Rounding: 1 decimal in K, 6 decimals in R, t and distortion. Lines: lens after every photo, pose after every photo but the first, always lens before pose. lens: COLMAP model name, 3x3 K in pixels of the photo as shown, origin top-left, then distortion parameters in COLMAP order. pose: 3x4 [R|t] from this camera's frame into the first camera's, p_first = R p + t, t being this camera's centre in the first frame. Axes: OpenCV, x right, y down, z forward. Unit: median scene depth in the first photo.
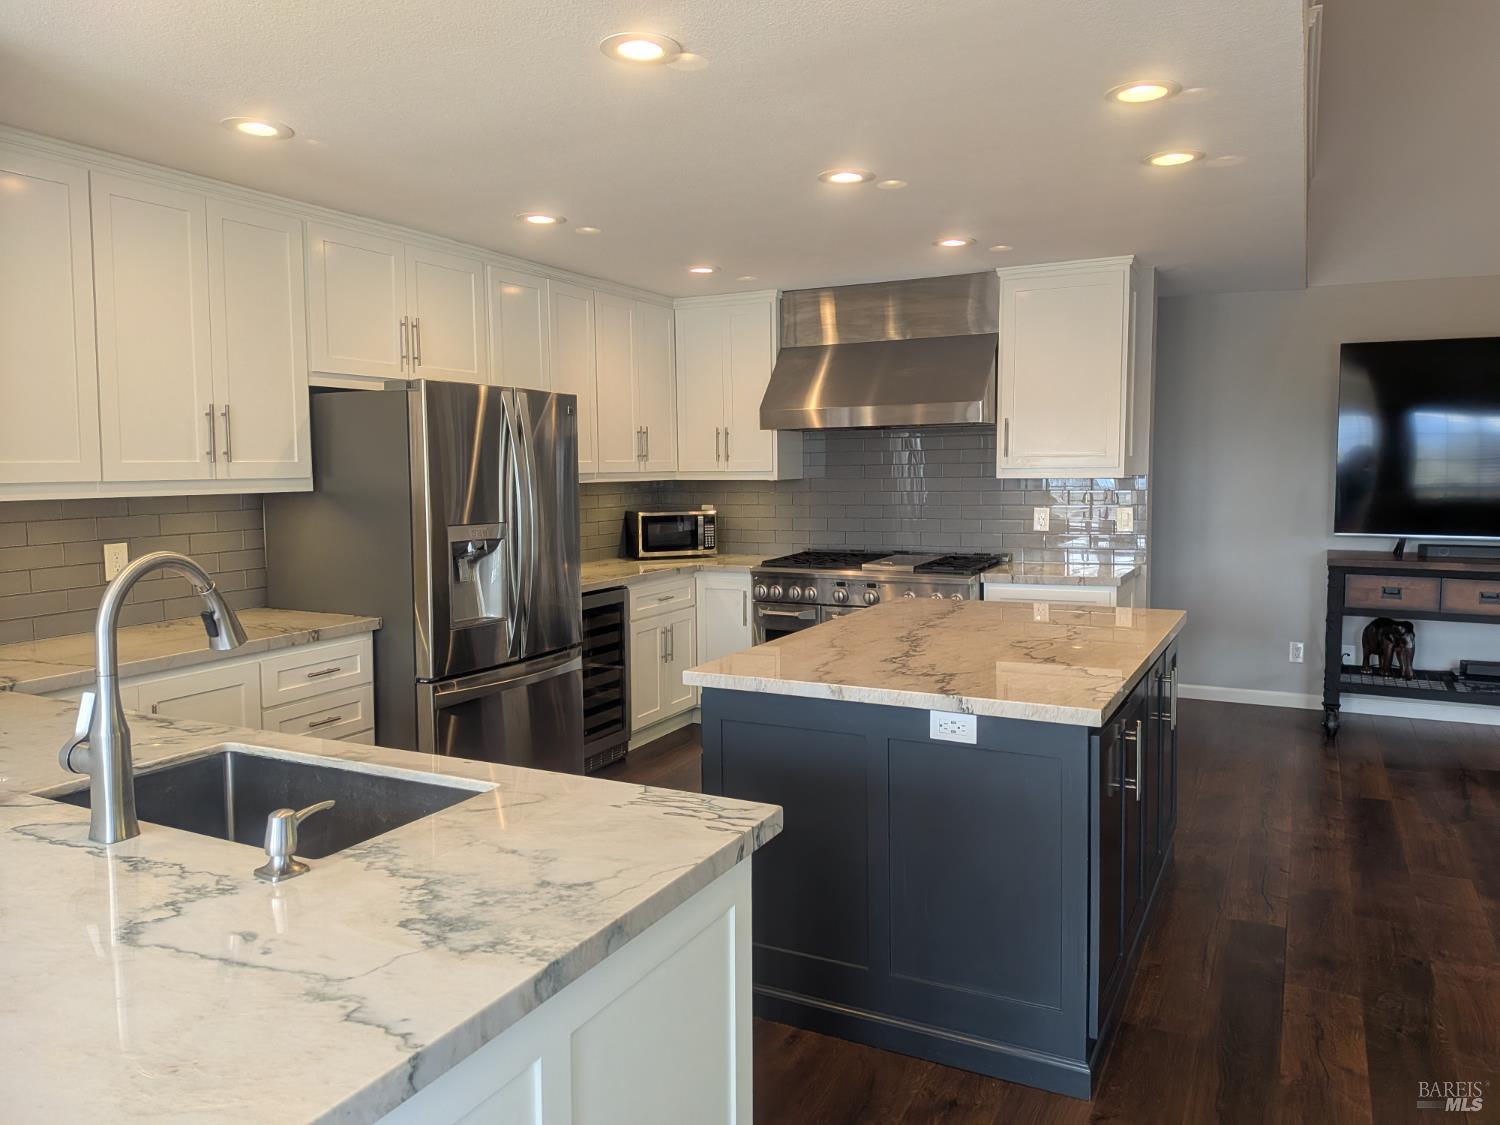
lens RADIAL K [[1073.7, 0, 753.0], [0, 1073.7, 568.2], [0, 0, 1]] dist [0.100040, -0.154275]
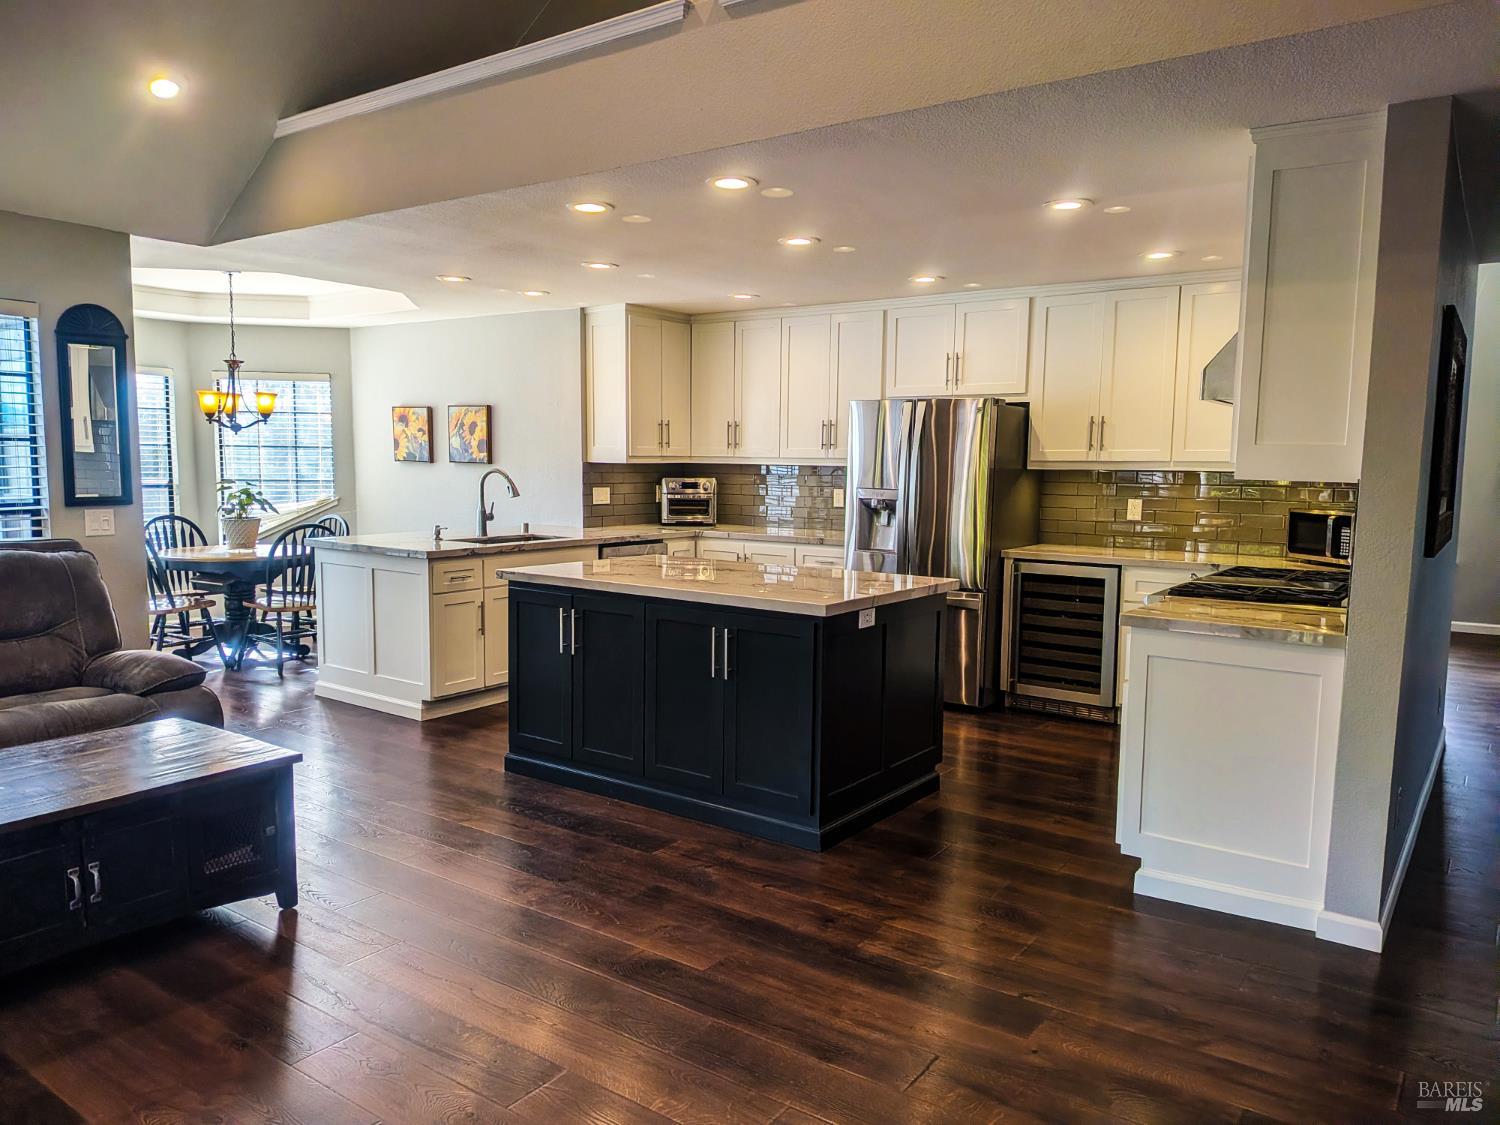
lens RADIAL K [[1073.7, 0, 753.0], [0, 1073.7, 568.2], [0, 0, 1]] dist [0.100040, -0.154275]
pose [[-0.143302, 0.110423, -0.983500, 1.424177], [-0.107930, 0.986085, 0.126439, -0.112227], [0.983776, 0.124268, -0.129390, 1.112758]]
